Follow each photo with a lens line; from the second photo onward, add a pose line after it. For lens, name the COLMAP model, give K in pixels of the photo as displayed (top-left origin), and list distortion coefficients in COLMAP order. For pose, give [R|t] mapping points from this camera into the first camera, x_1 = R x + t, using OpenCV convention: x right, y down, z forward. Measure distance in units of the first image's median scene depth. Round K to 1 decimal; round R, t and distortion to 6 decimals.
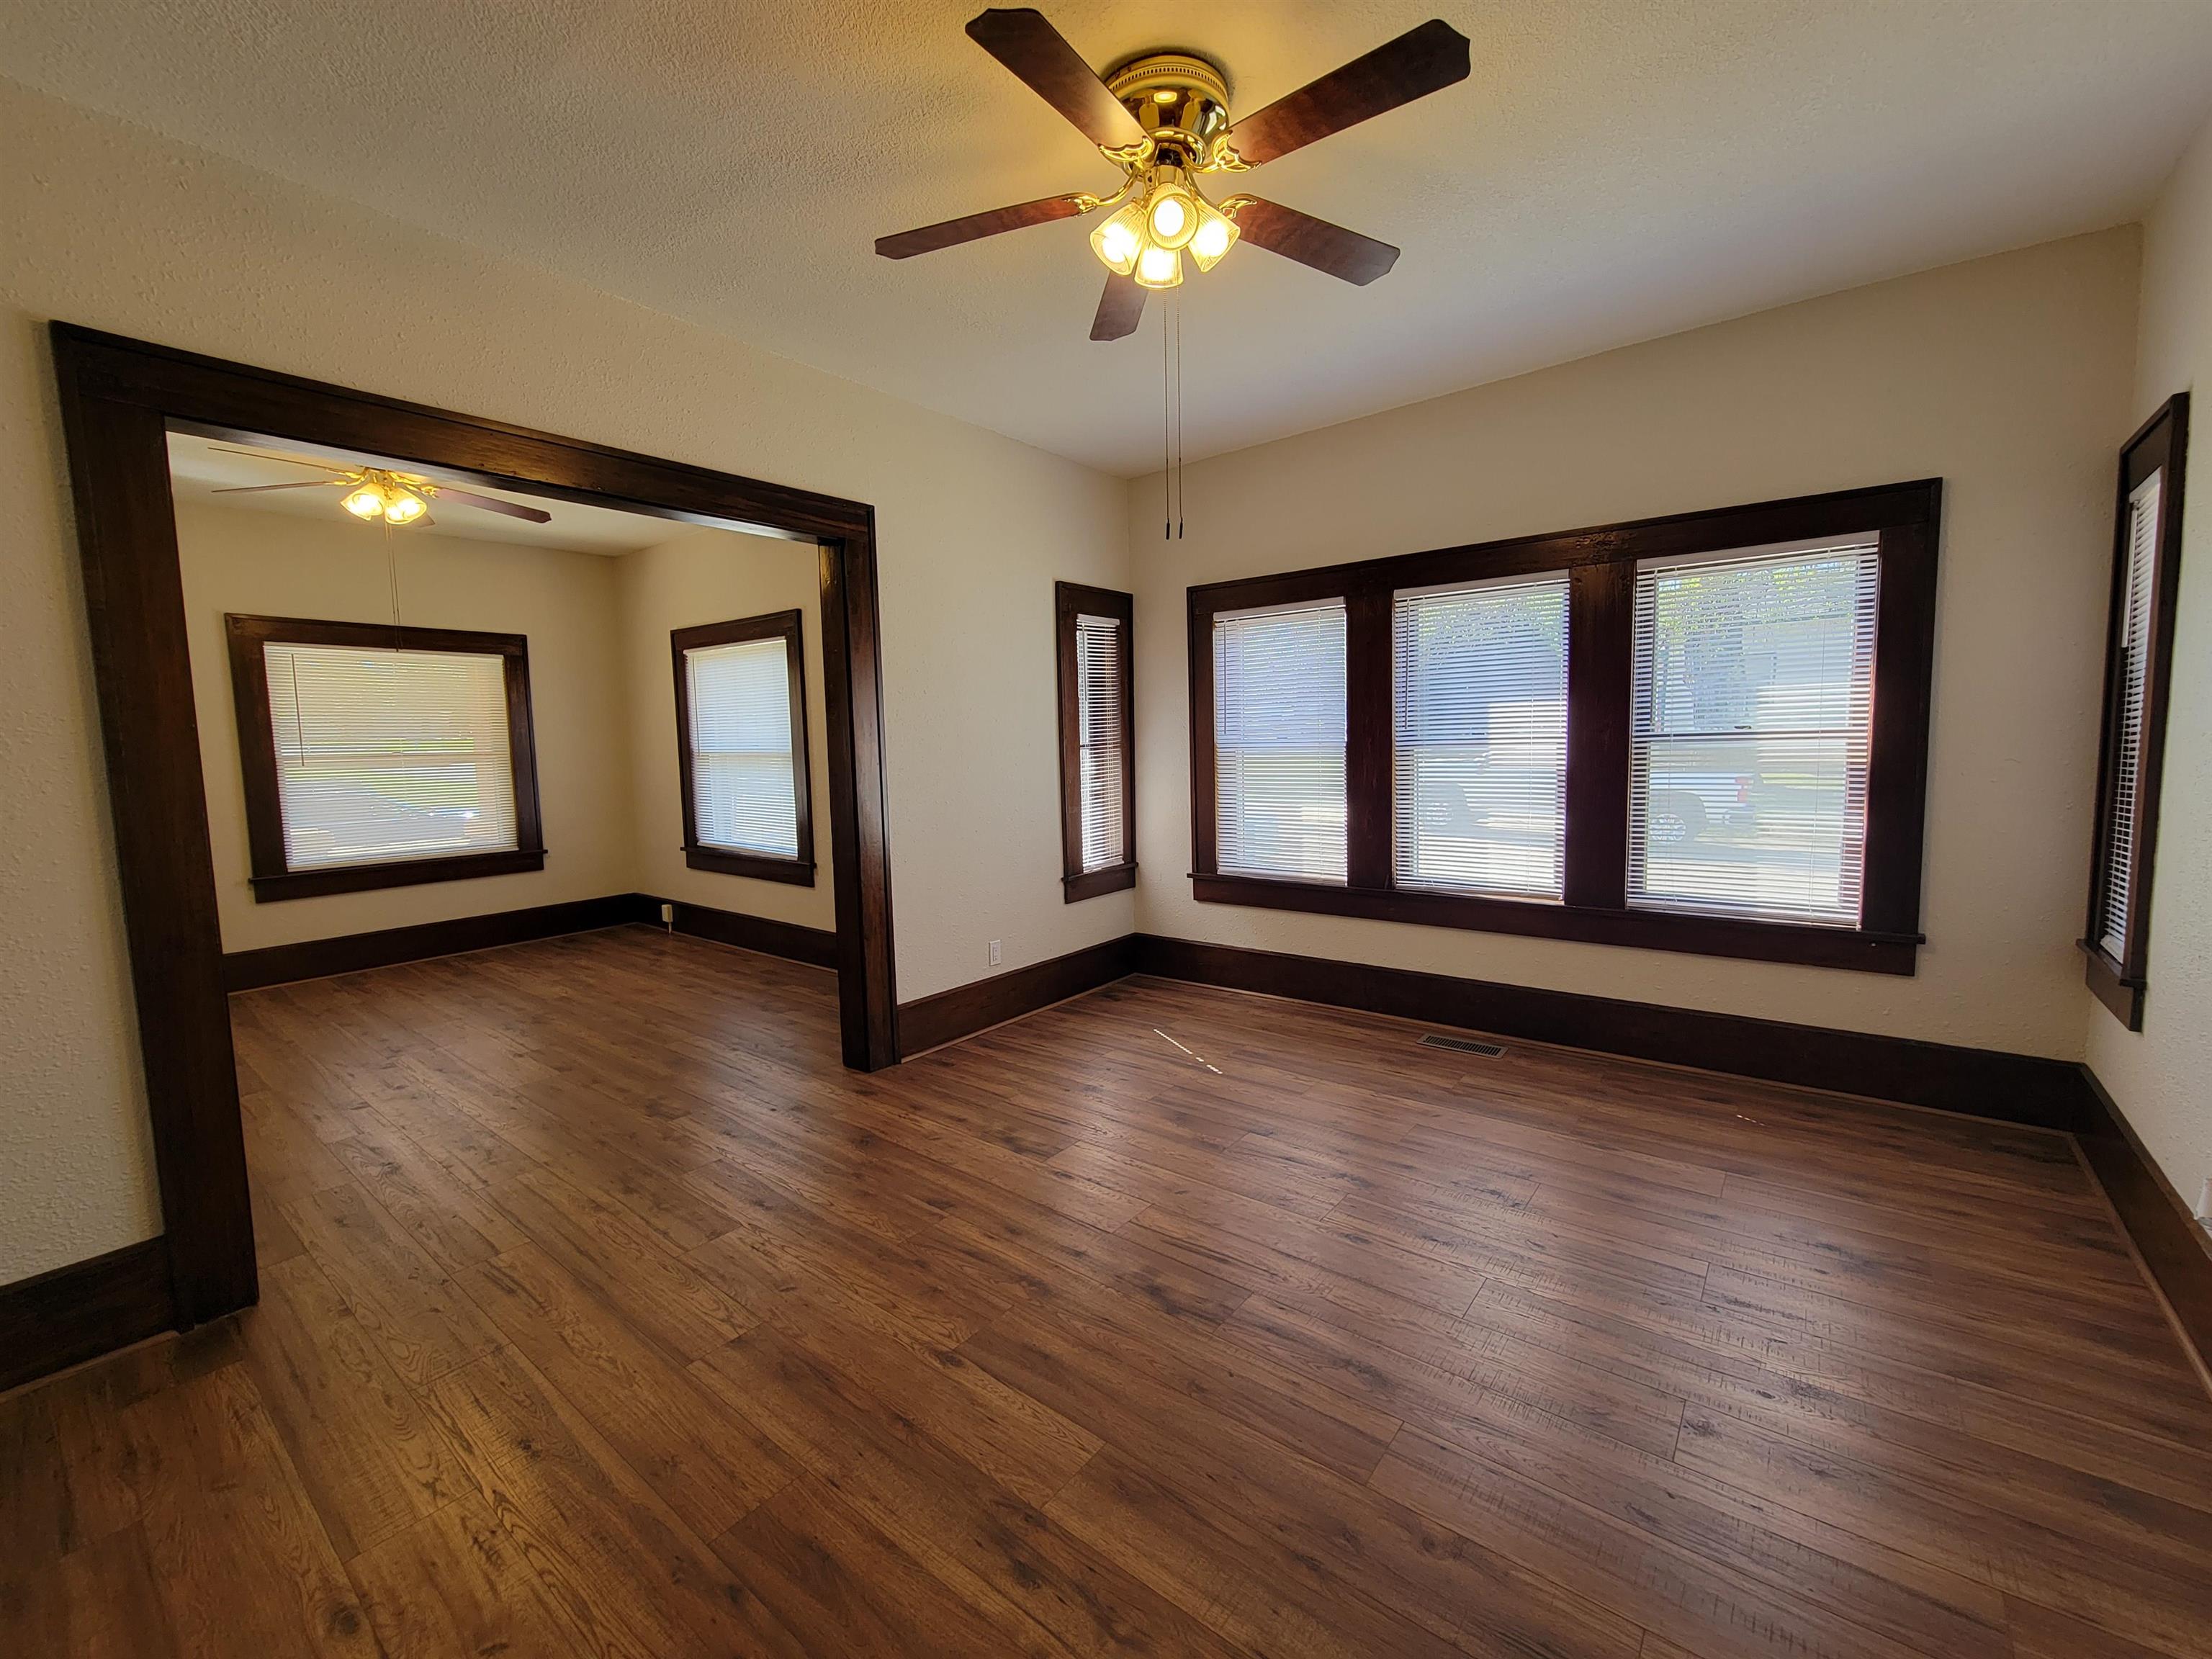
lens RADIAL K [[901.7, 0, 1099.4], [0, 901.7, 806.6], [0, 0, 1]] dist [0.003548, 0.000408]
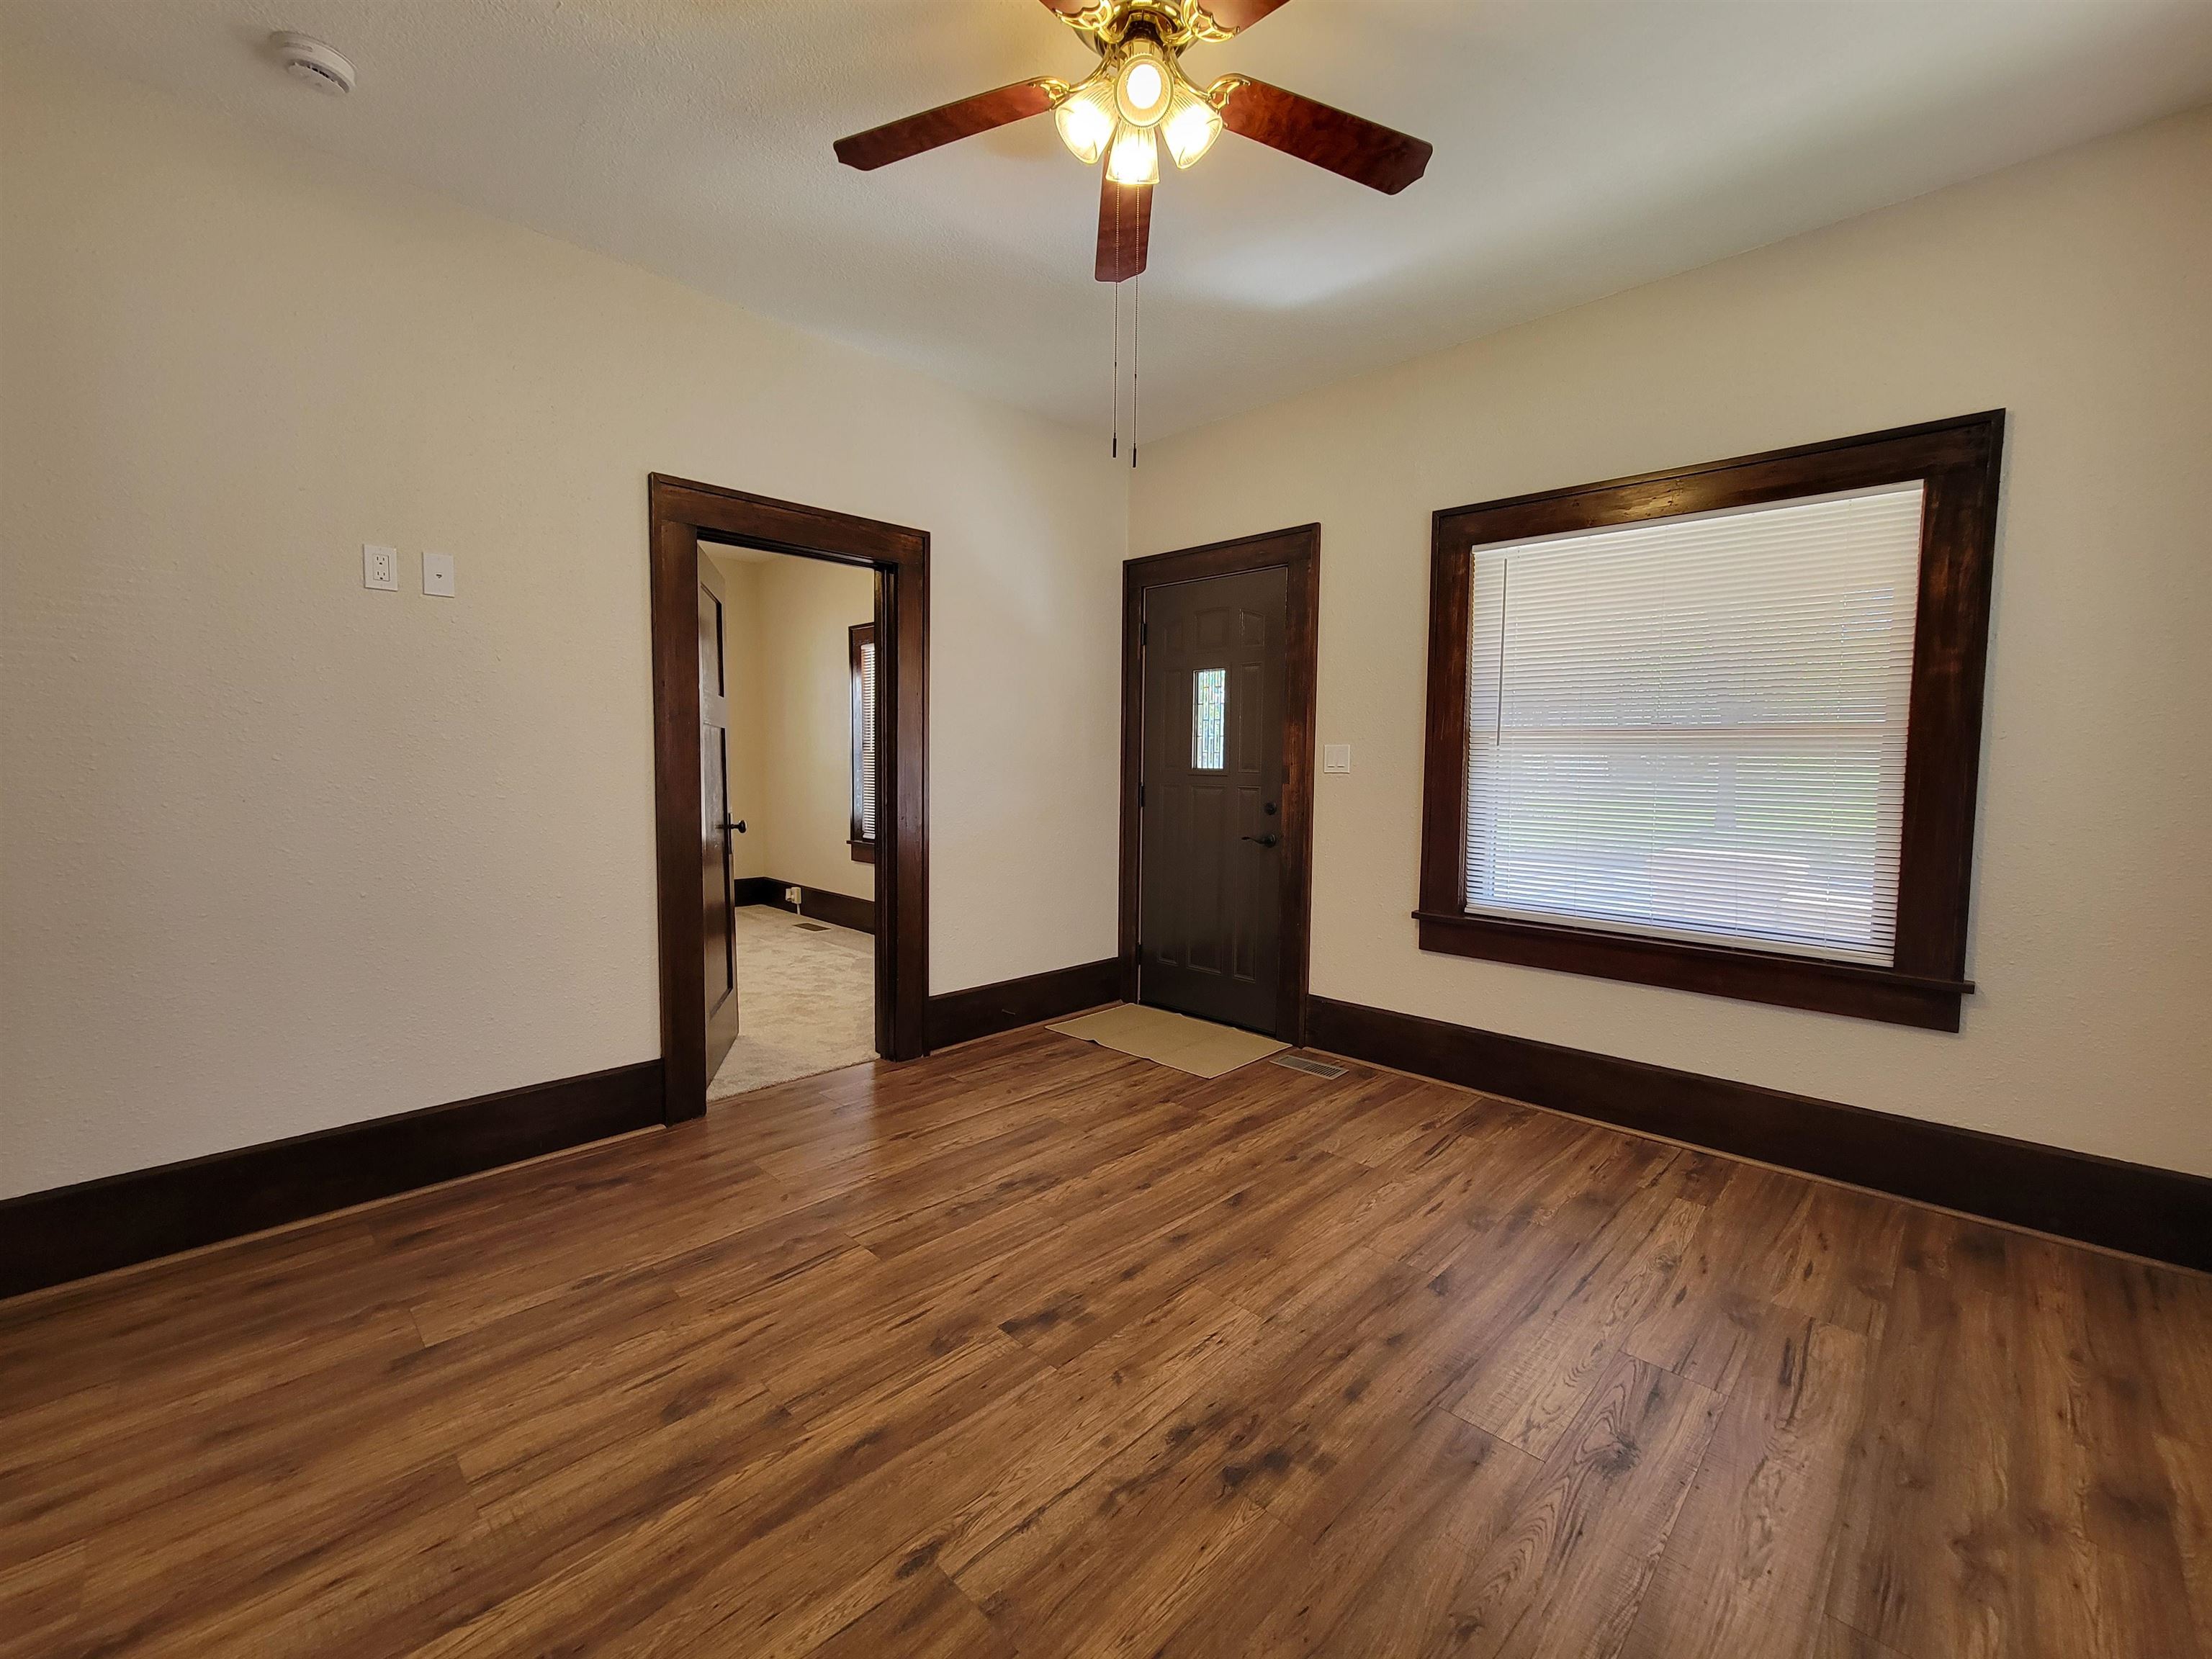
lens RADIAL K [[899.8, 0, 1132.5], [0, 899.8, 824.7], [0, 0, 1]] dist [-0.000758, -0.000794]
pose [[-0.099992, 0.093102, -0.990623, -0.218456], [-0.082386, 0.991419, 0.101493, -0.028210], [0.991572, 0.091762, -0.091464, 0.701478]]
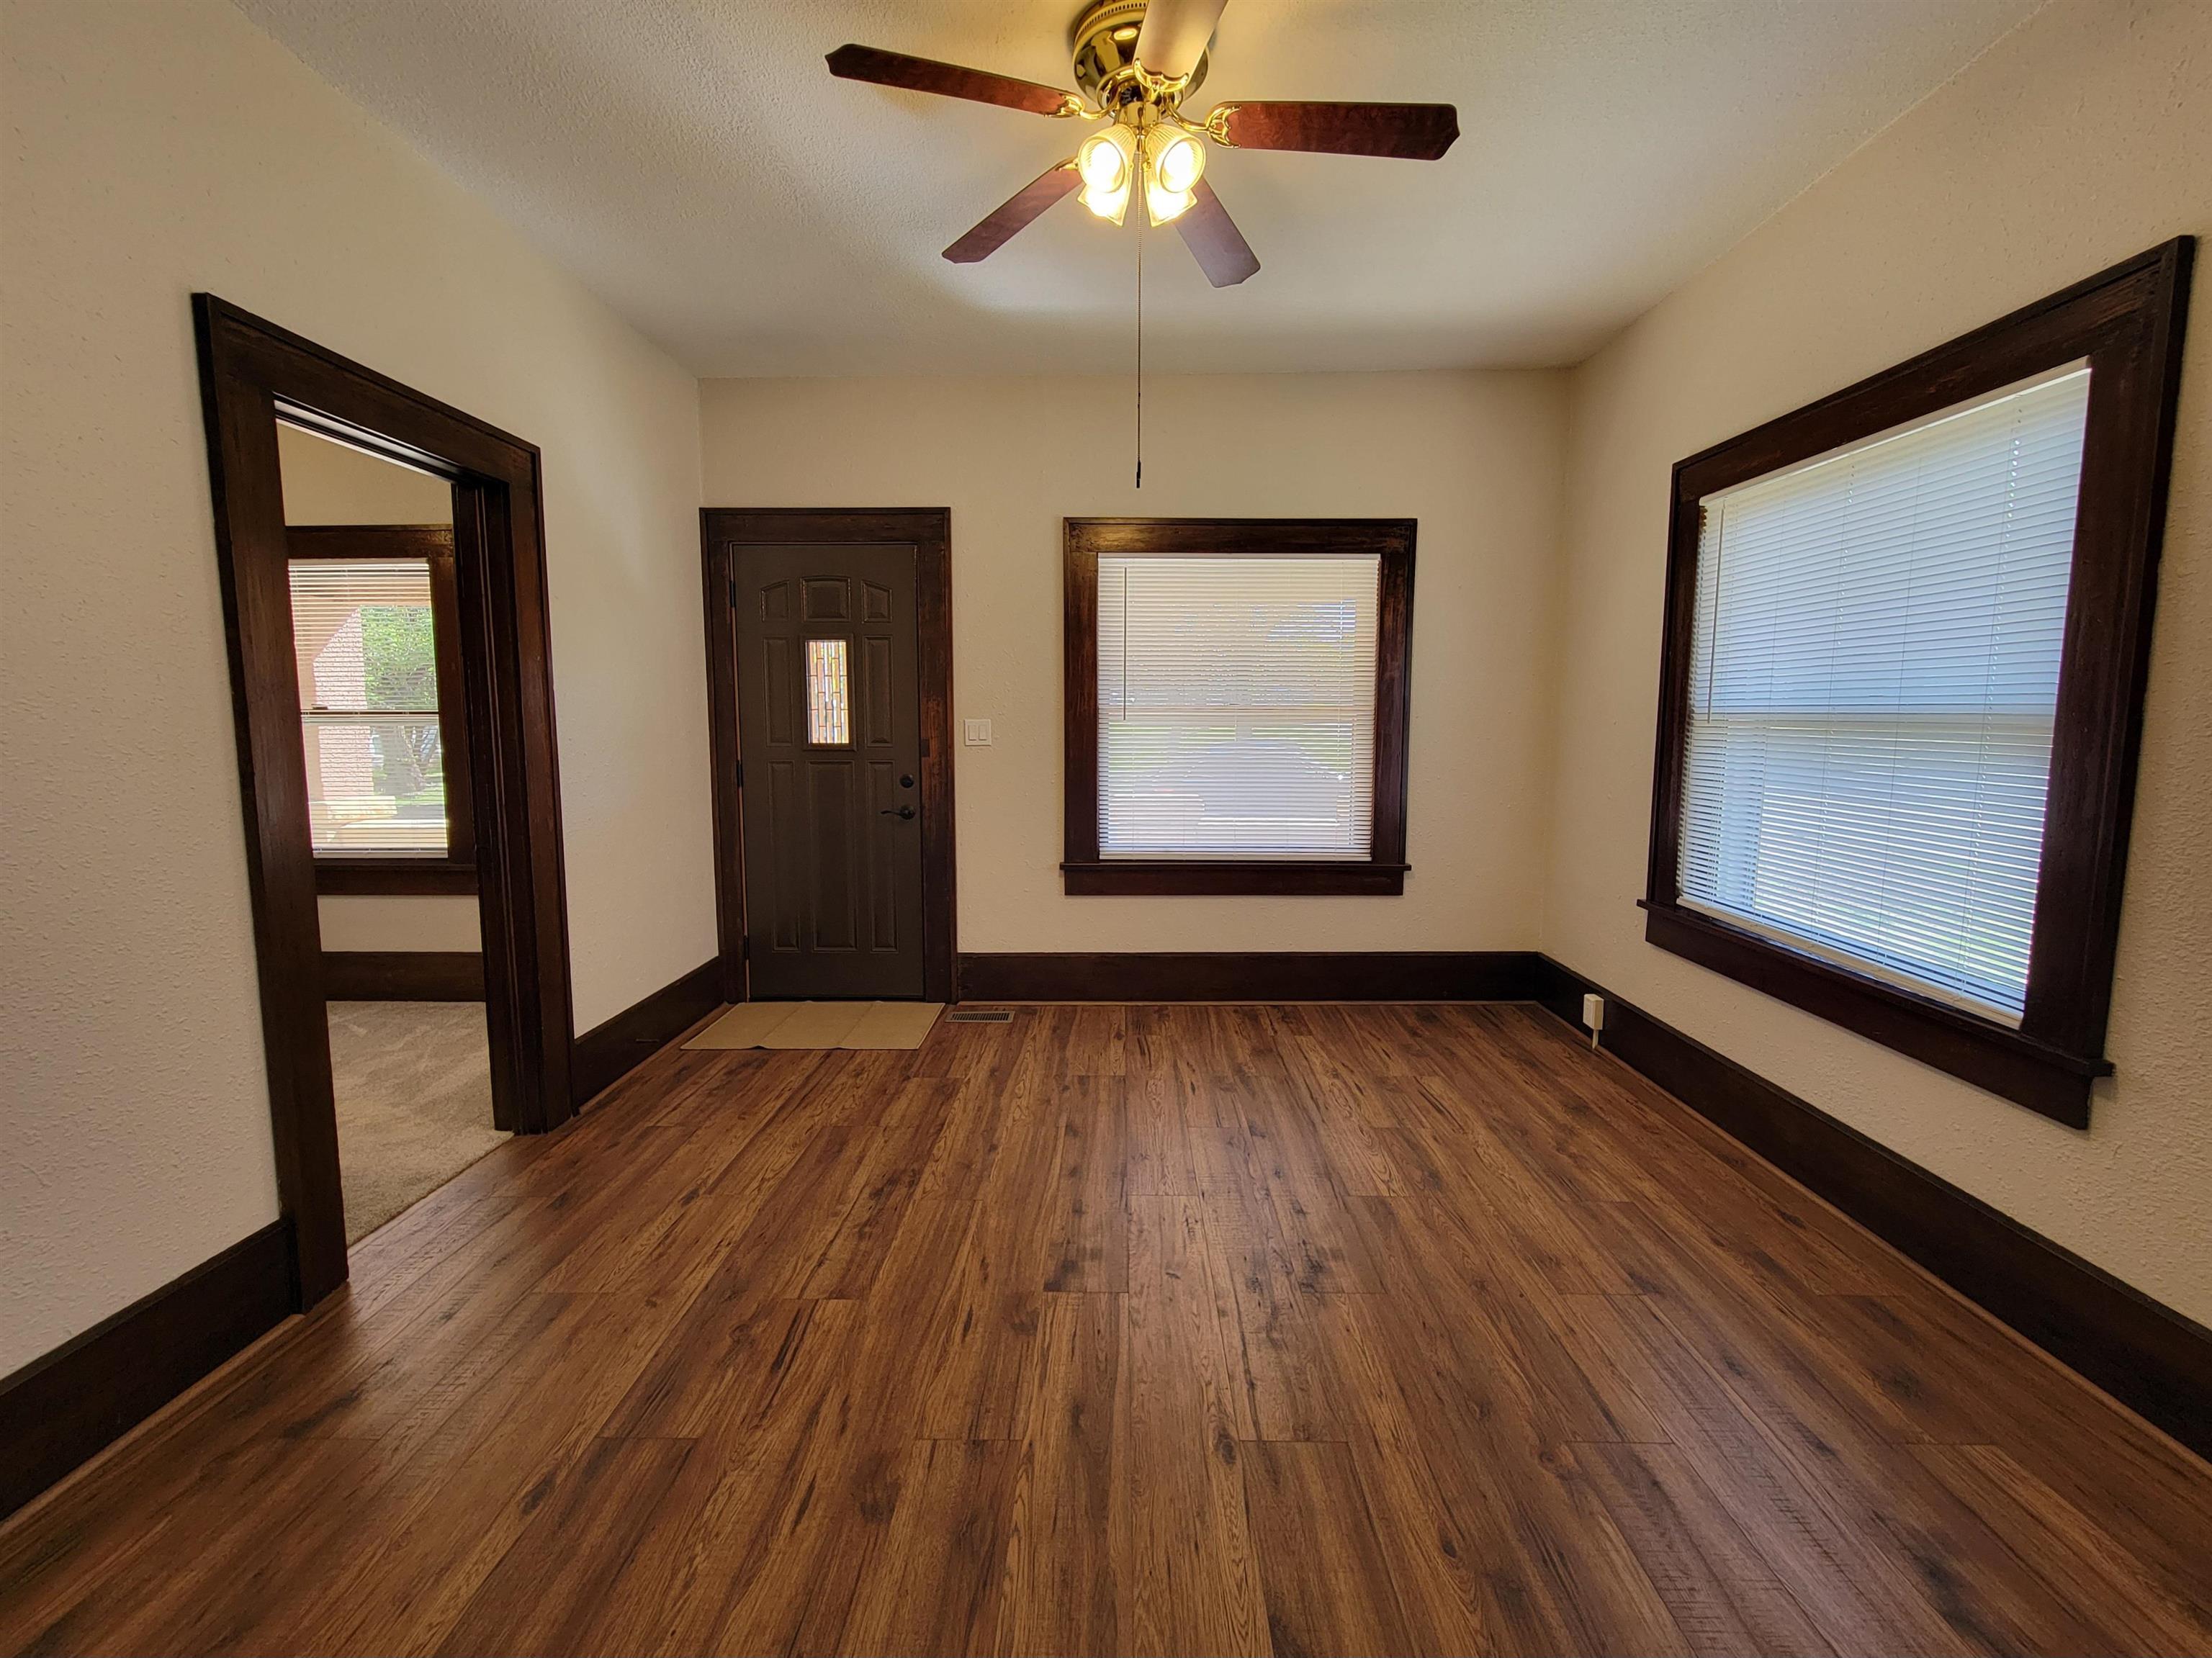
lens RADIAL K [[911.0, 0, 1099.9], [0, 911.0, 821.3], [0, 0, 1]] dist [0.002035, -0.000298]
pose [[0.600002, 0.112513, -0.792047, -0.249442], [-0.074596, 0.993616, 0.084638, -0.020746], [0.796513, 0.008301, 0.604564, 0.456796]]
